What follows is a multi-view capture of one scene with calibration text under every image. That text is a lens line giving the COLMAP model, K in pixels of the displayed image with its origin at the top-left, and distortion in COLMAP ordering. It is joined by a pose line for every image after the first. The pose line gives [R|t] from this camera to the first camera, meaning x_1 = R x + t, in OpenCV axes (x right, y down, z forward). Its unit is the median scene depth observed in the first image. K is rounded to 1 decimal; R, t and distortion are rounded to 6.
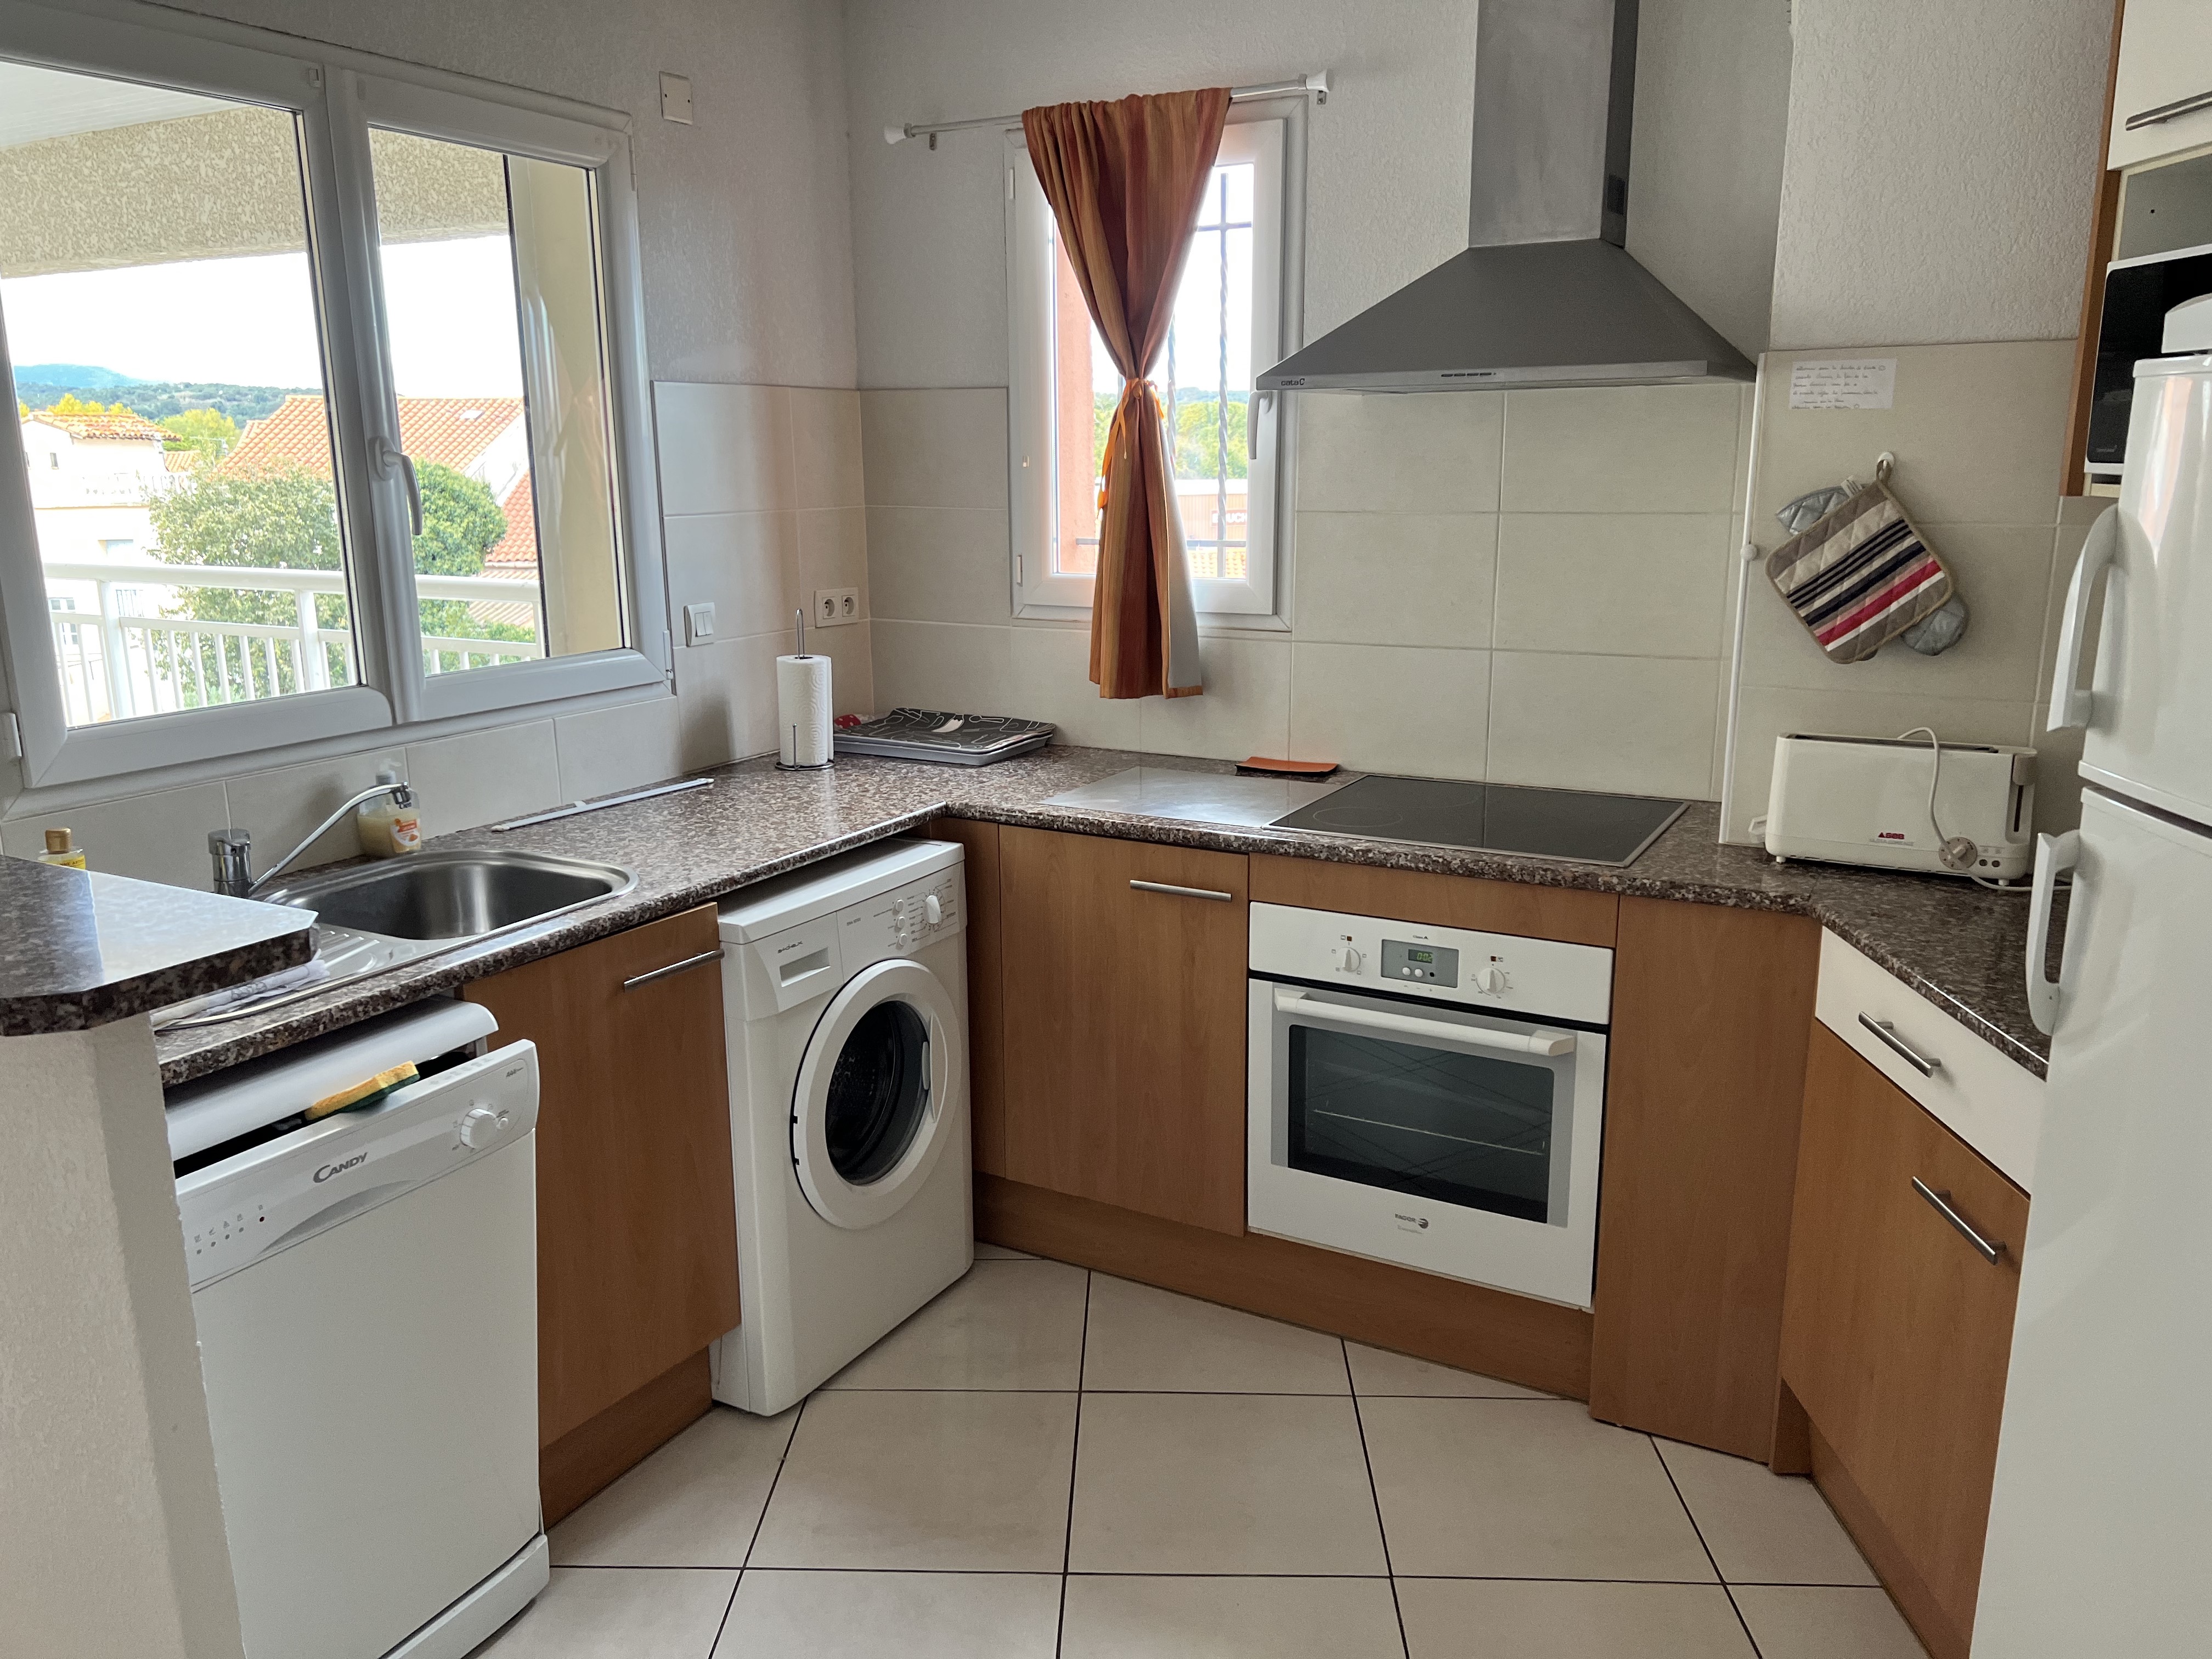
lens RADIAL K [[1677.6, 0, 1106.0], [0, 1677.6, 829.5], [0, 0, 1]] dist [0.028296, 0.000343]
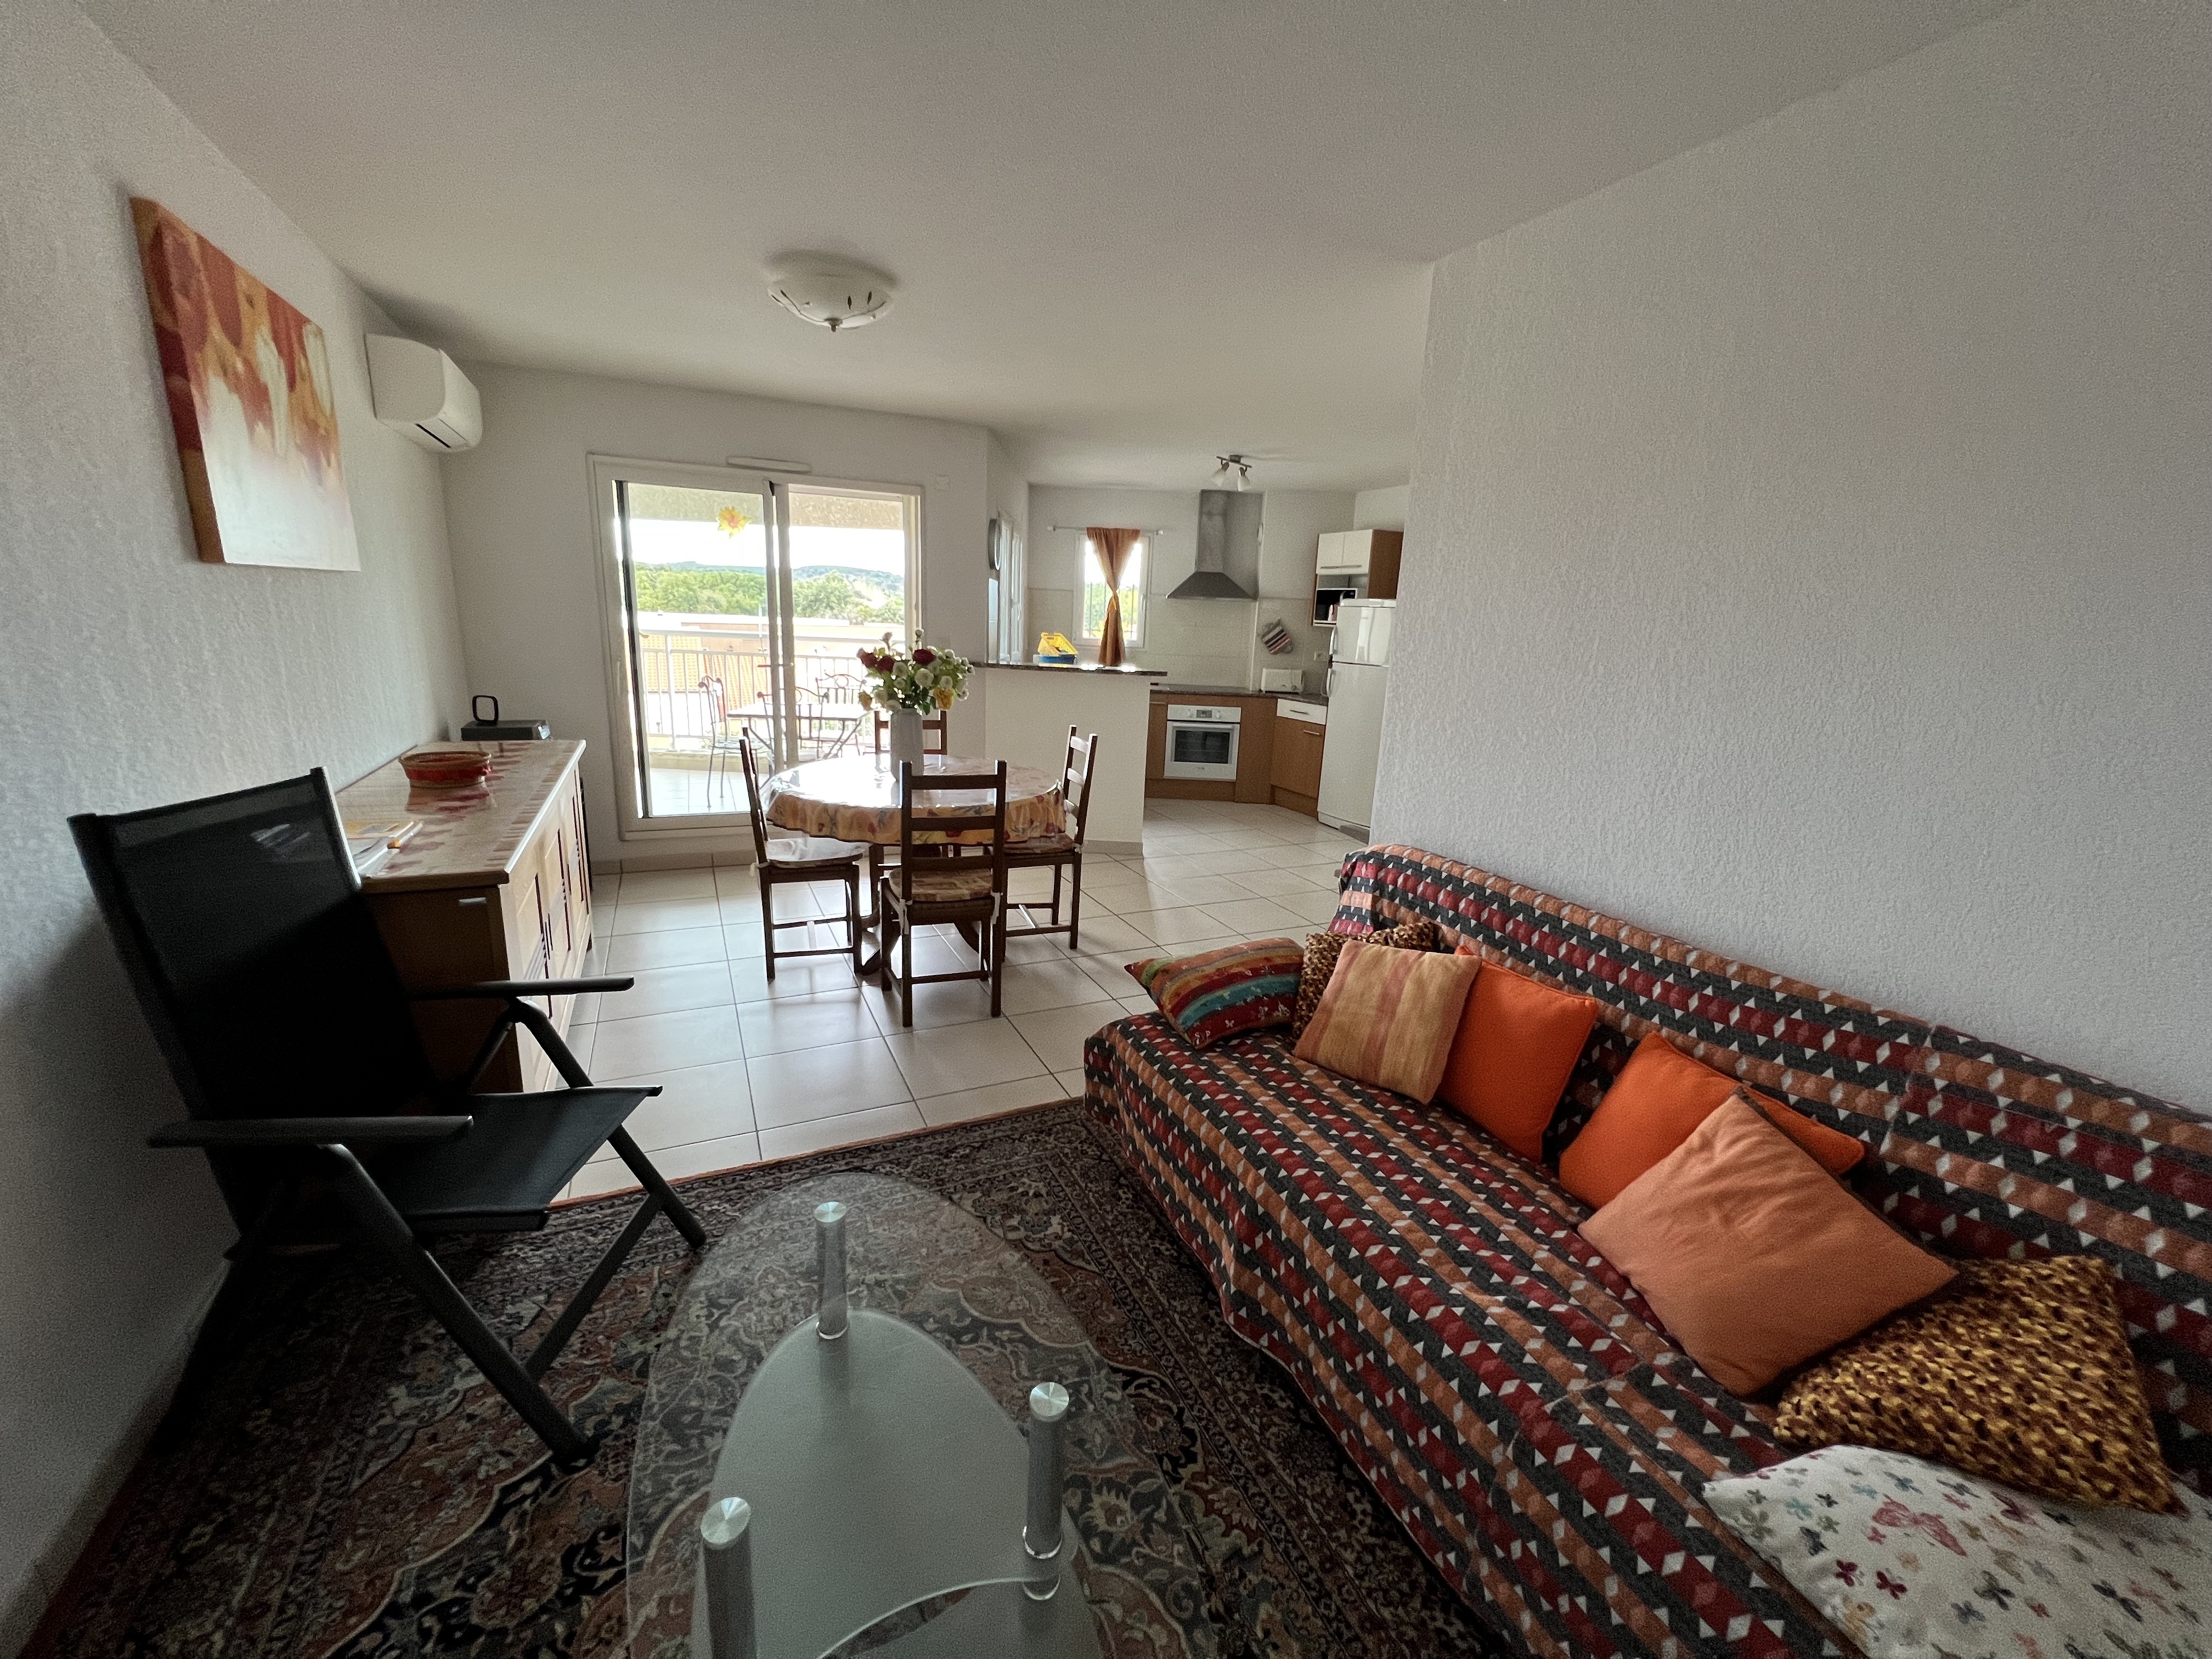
lens RADIAL K [[891.4, 0, 1106.0], [0, 891.4, 829.5], [0, 0, 1]] dist [-0.000221, -0.000006]
pose [[0.893646, -0.068107, 0.443574, -1.312583], [0.057455, 0.997646, 0.037429, 0.313258], [-0.445080, -0.007963, 0.895456, -1.301180]]
